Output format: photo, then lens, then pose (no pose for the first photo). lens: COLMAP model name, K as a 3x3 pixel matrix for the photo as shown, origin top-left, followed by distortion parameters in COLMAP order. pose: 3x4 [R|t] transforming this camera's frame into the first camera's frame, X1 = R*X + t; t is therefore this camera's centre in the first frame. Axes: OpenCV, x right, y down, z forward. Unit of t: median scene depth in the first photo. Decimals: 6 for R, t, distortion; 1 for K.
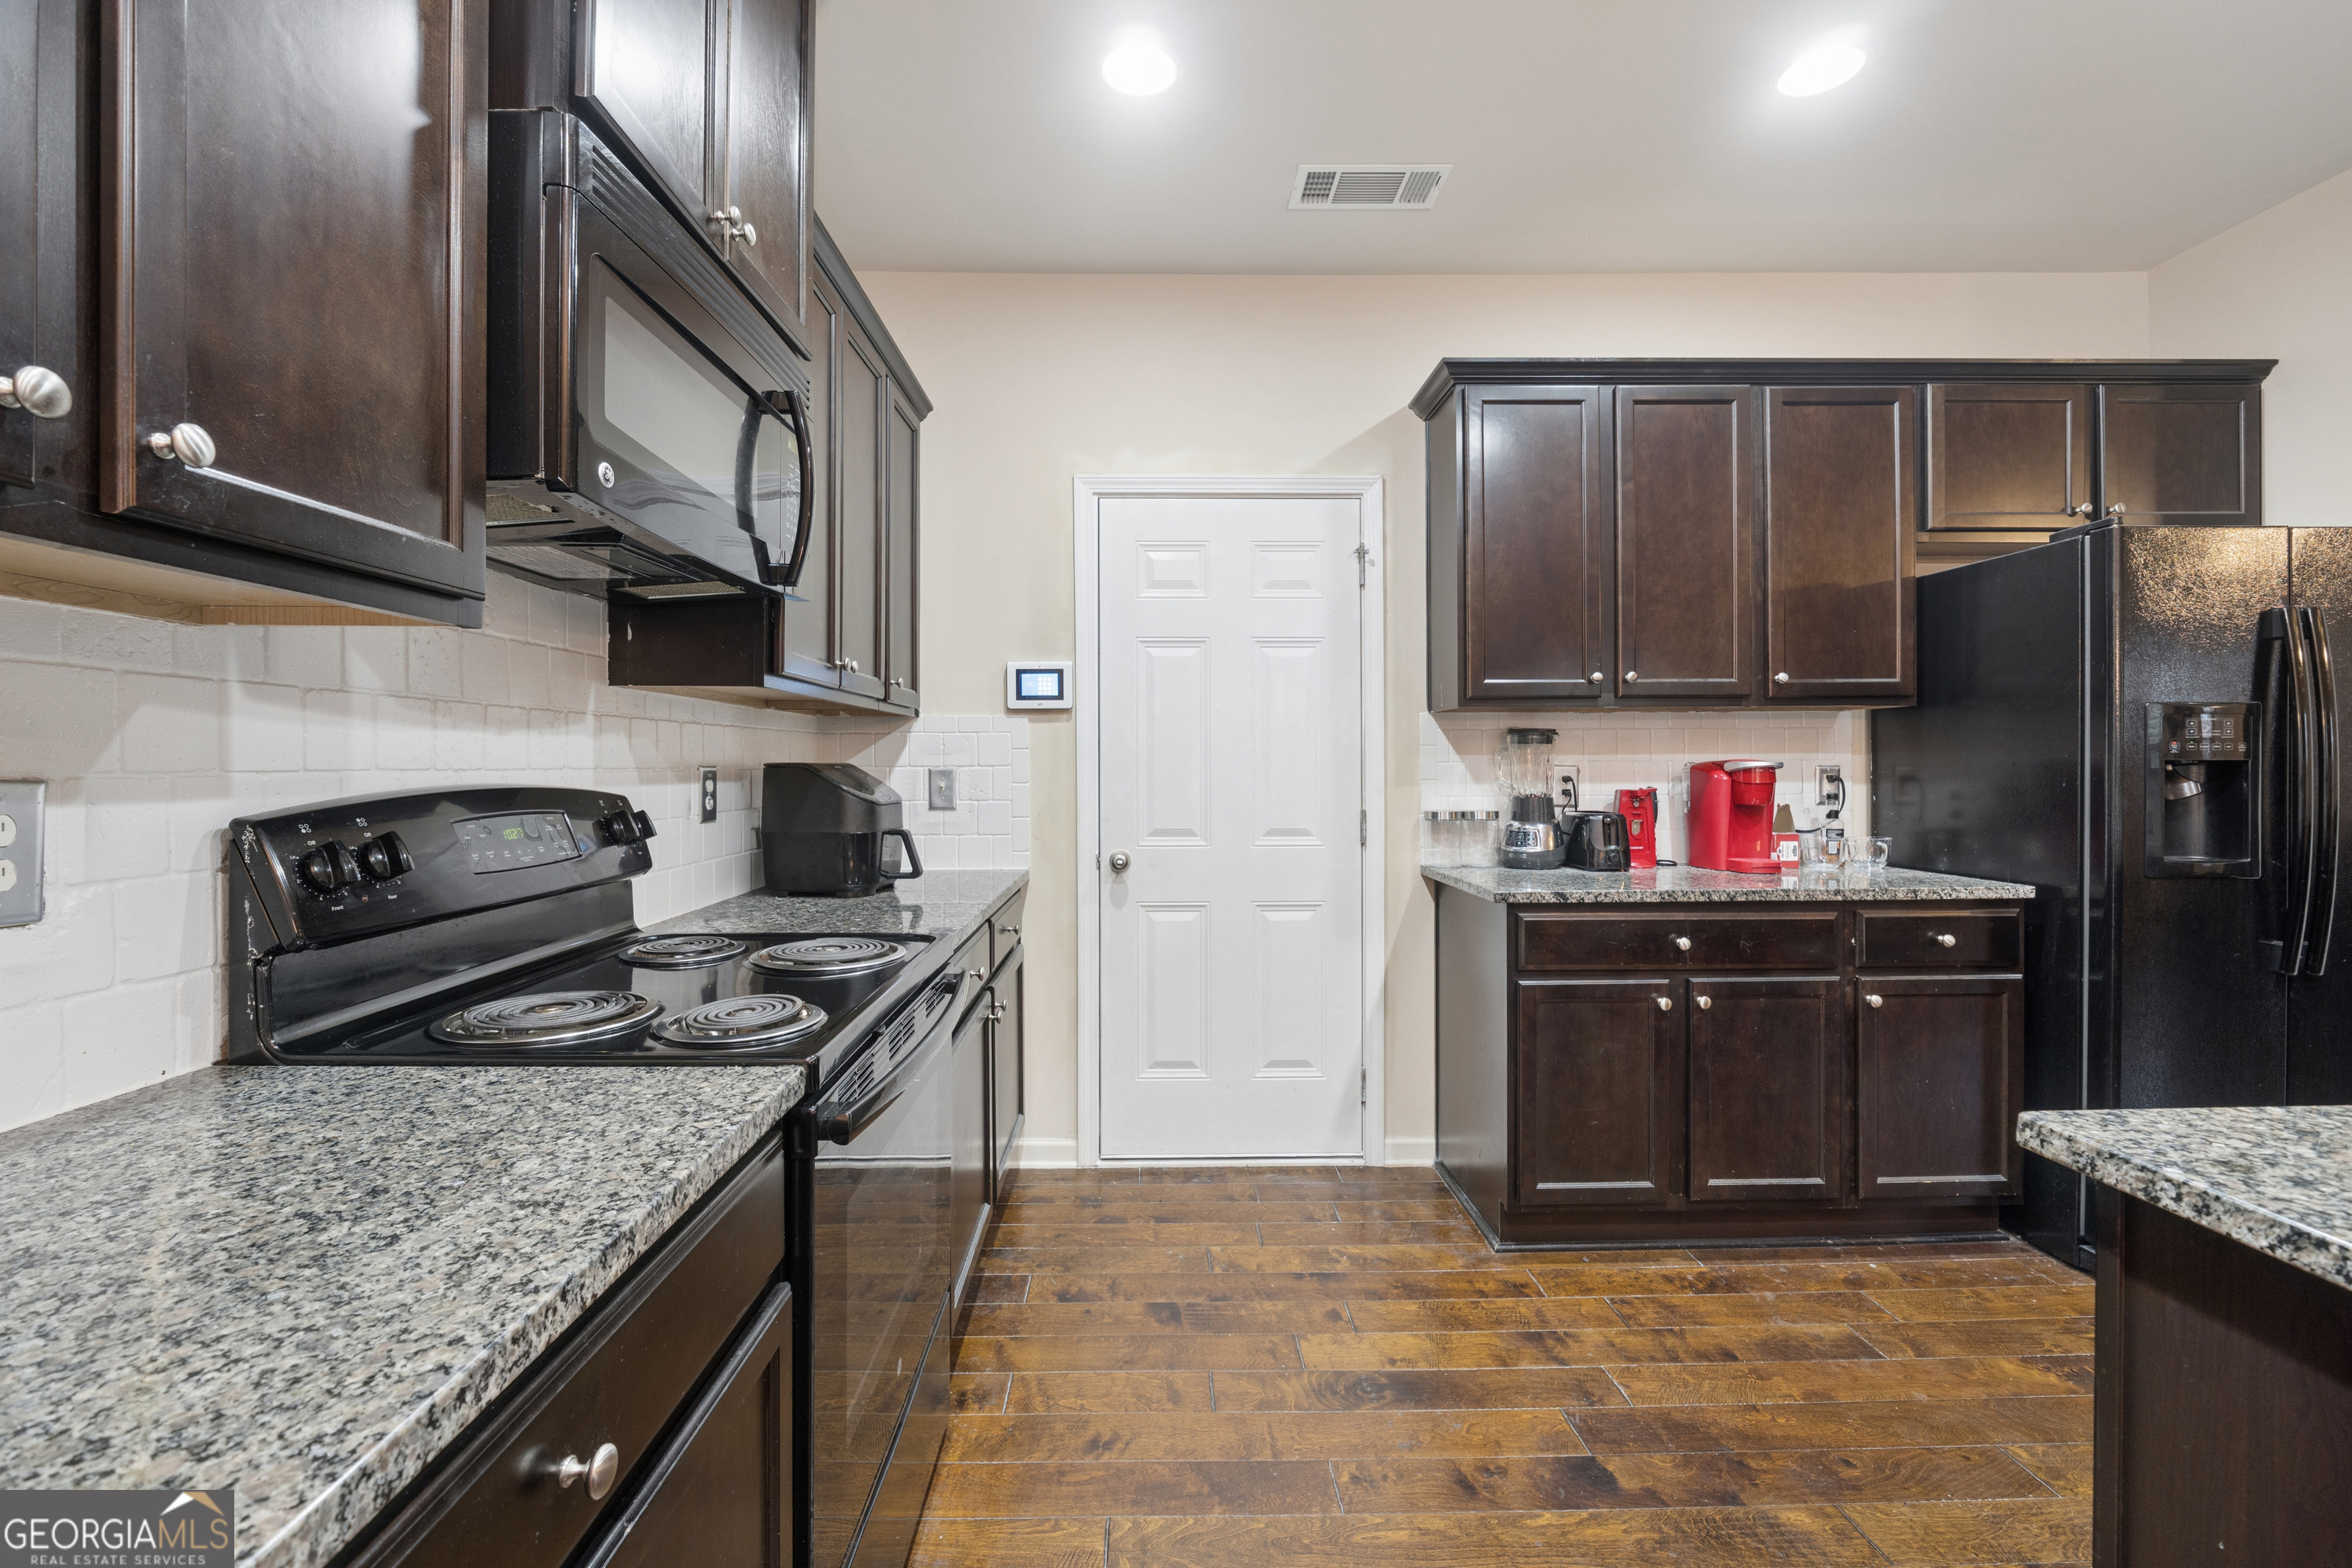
lens RADIAL K [[976.6, 0, 1163.4], [0, 976.6, 762.6], [0, 0, 1]] dist [-0.010417, -0.000267]
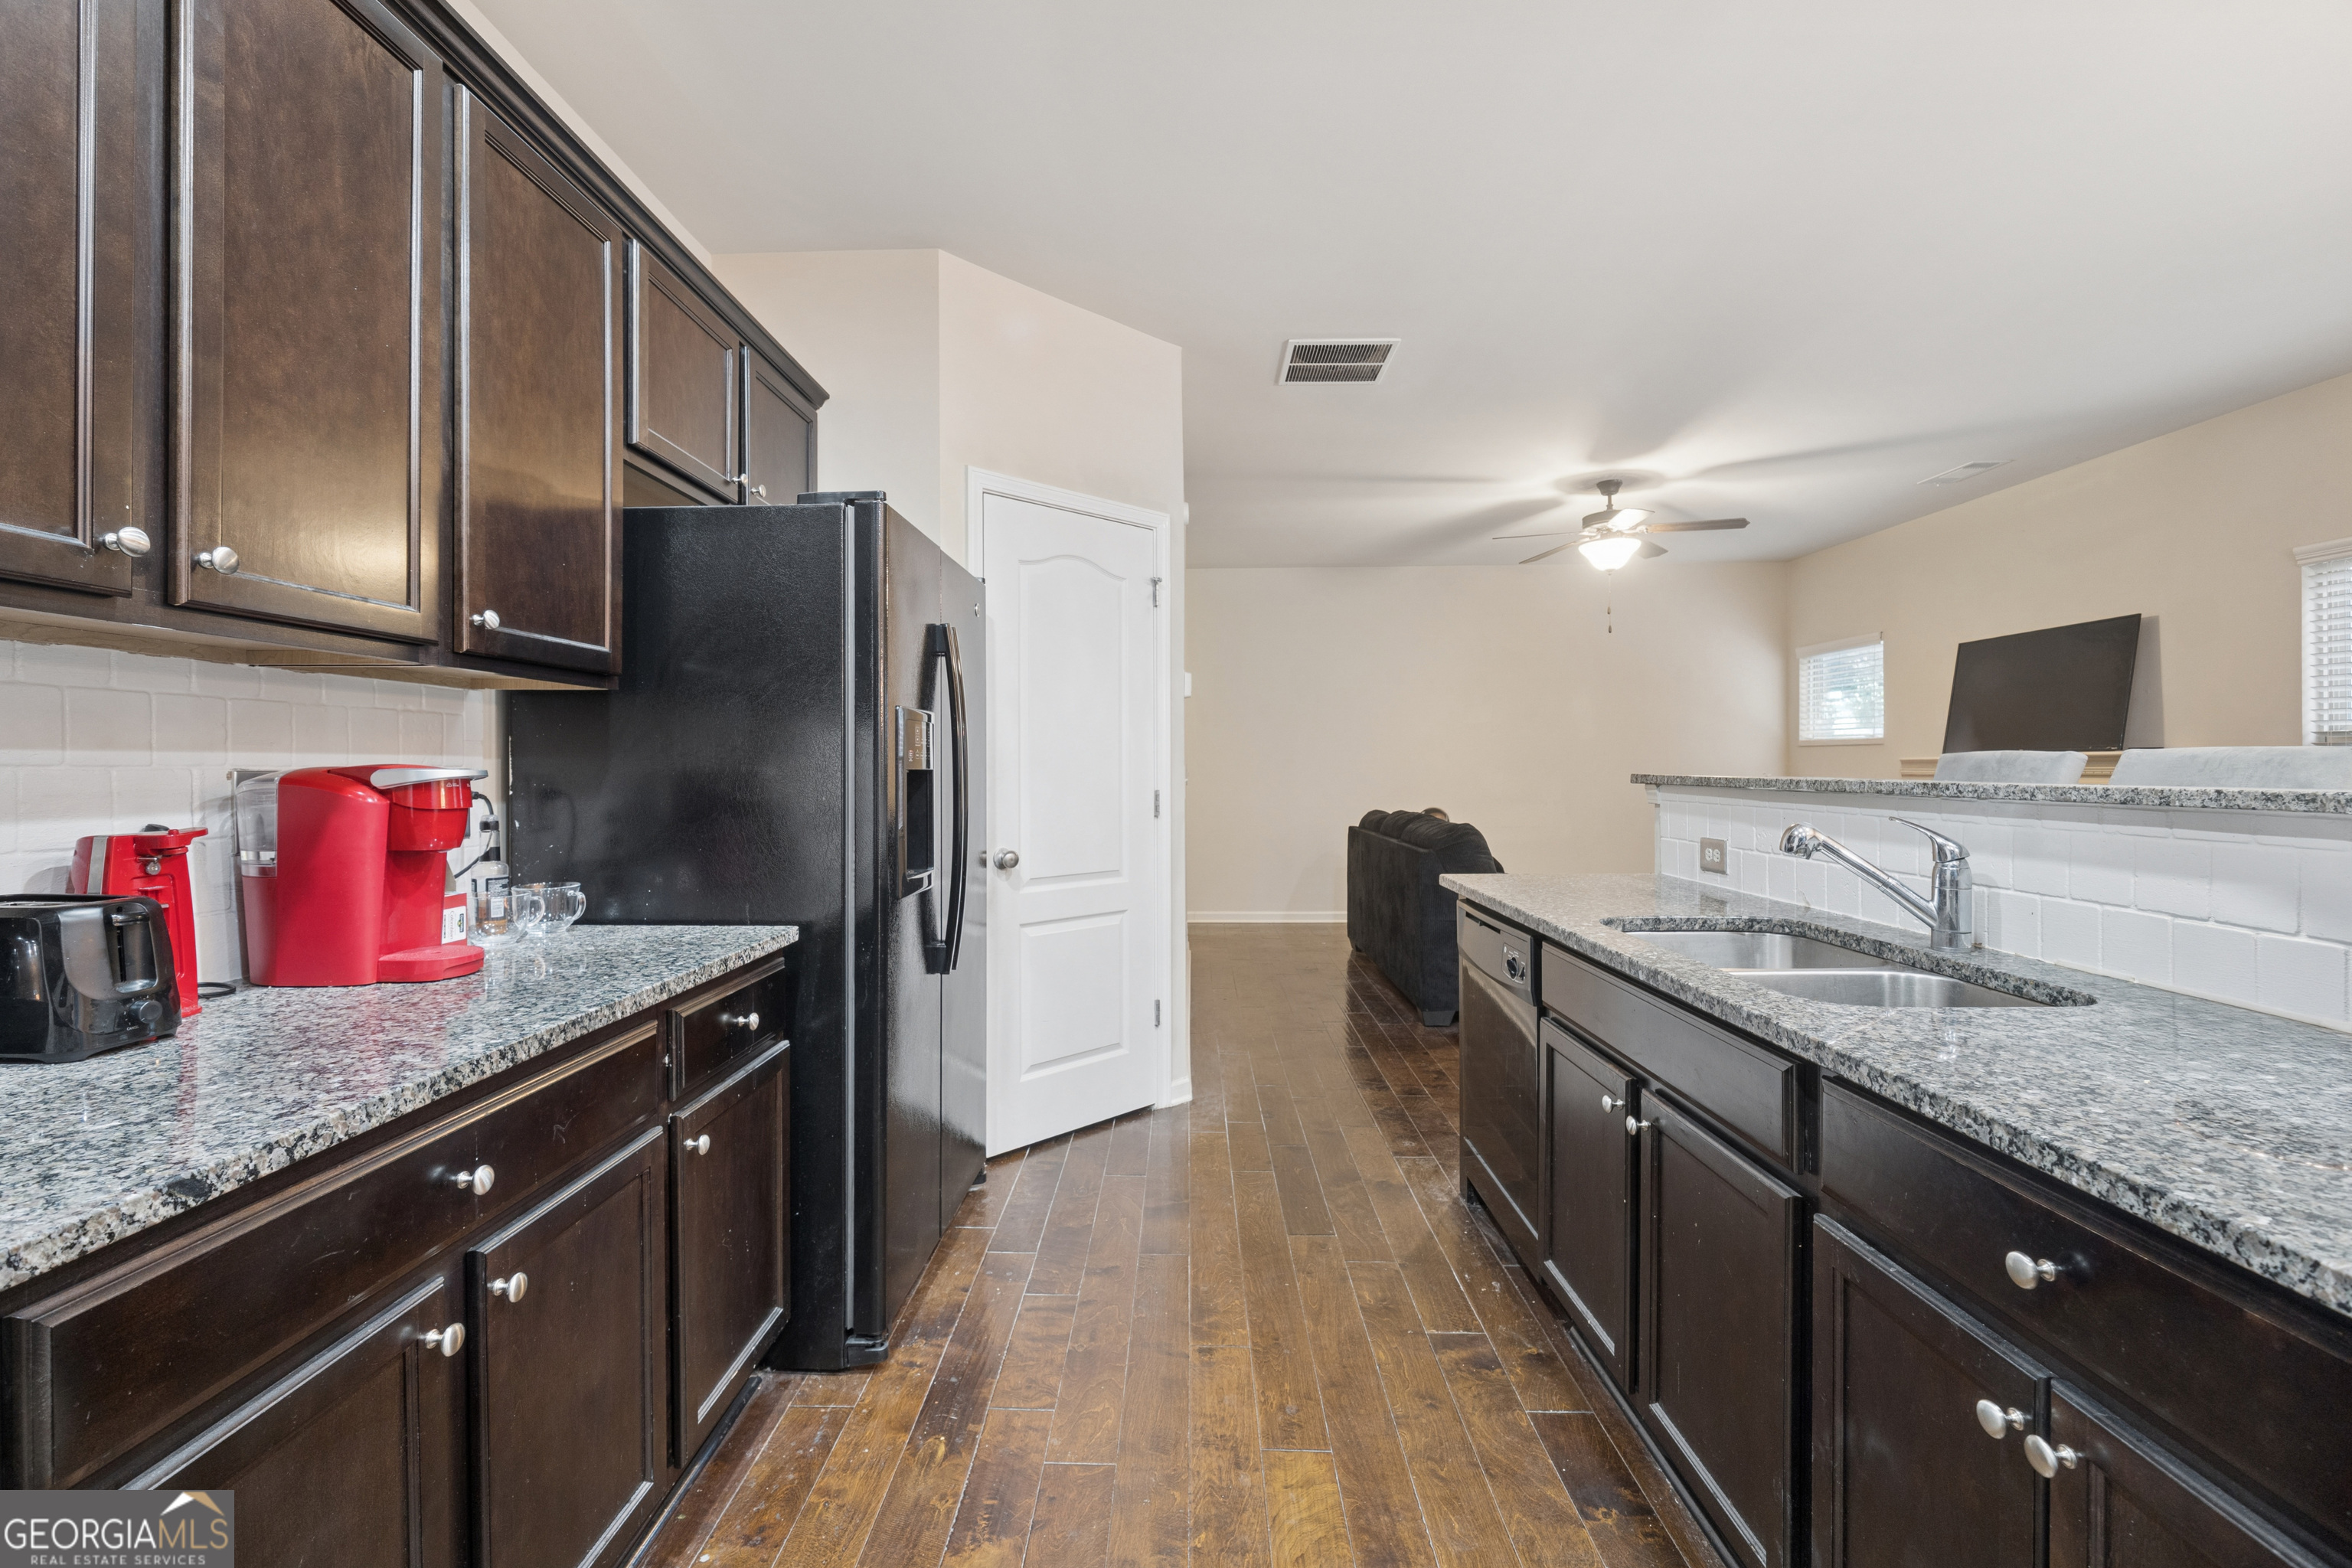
lens RADIAL K [[977.7, 0, 1147.3], [0, 977.7, 772.6], [0, 0, 1]] dist [0.000709, 0.000067]
pose [[0.050166, -0.000490, 0.998741, 0.089773], [-0.002120, 0.999998, 0.000597, -0.000473], [-0.998739, -0.002148, 0.050165, 0.580304]]
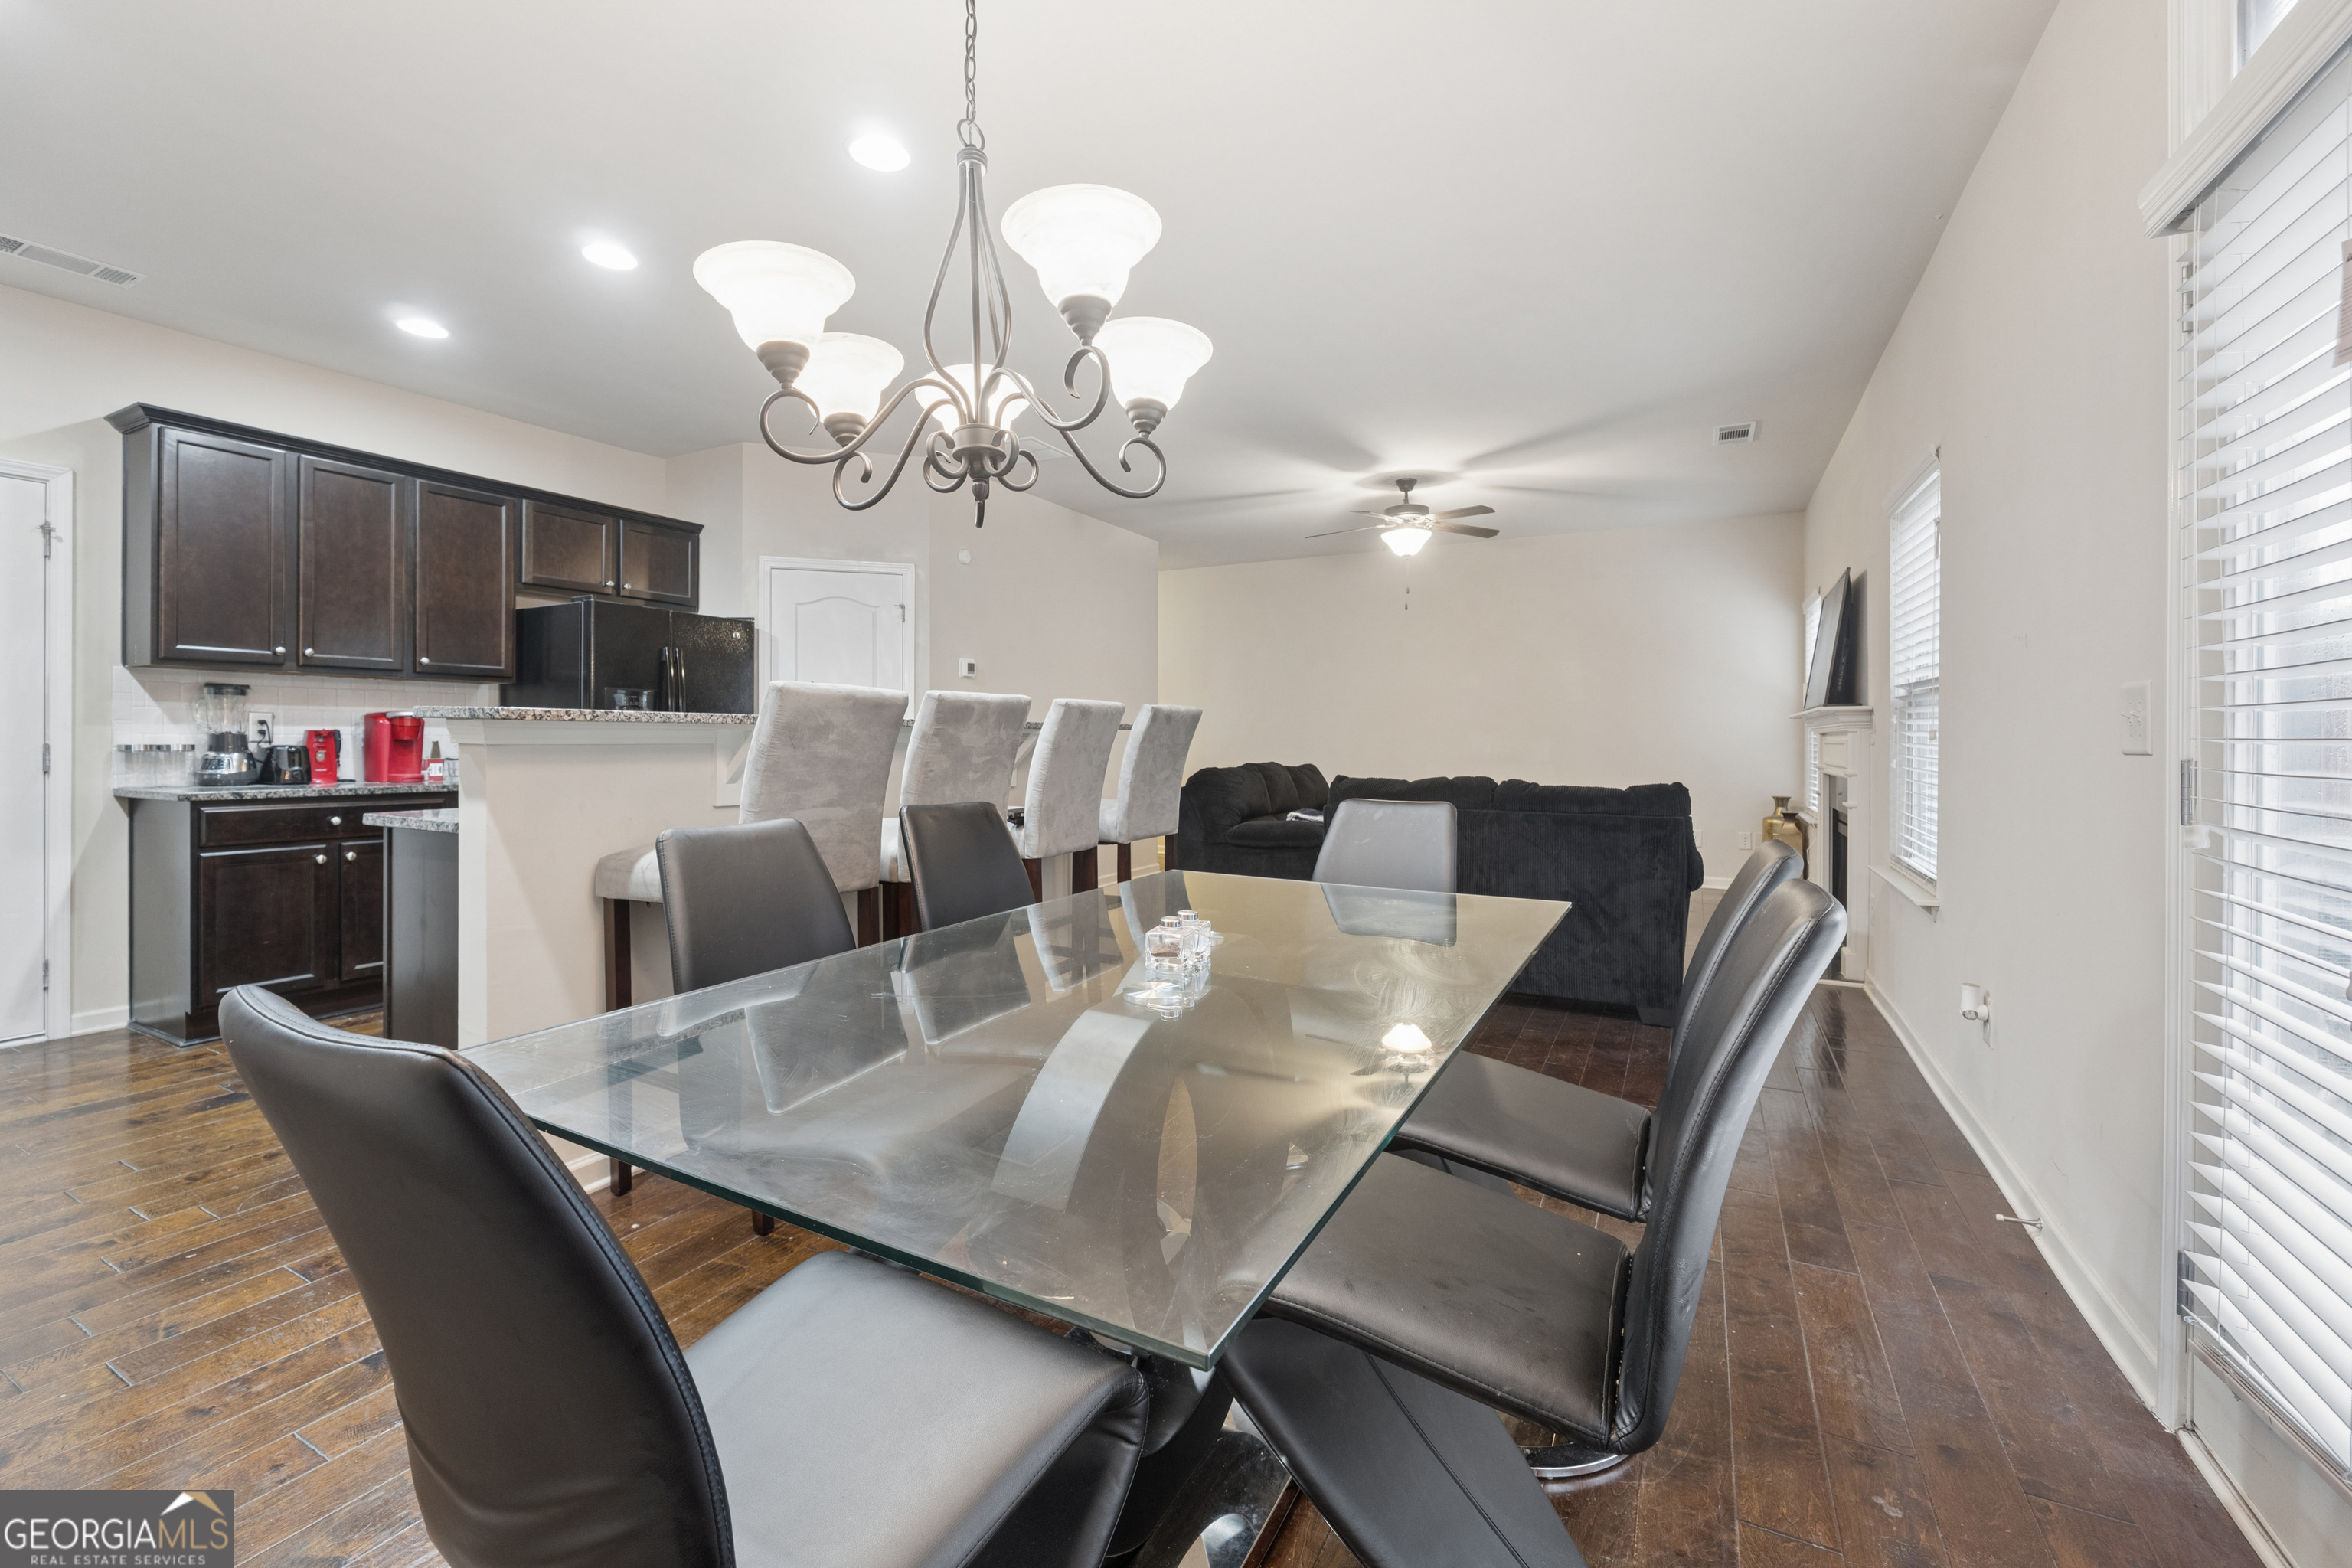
lens RADIAL K [[970.7, 0, 1144.9], [0, 970.7, 747.0], [0, 0, 1]] dist [-0.009860, 0.000052]
pose [[0.491694, 0.003816, 0.870760, -0.170916], [-0.009438, 0.999955, 0.000948, 0.042186], [-0.870717, -0.008685, 0.491708, -0.821913]]
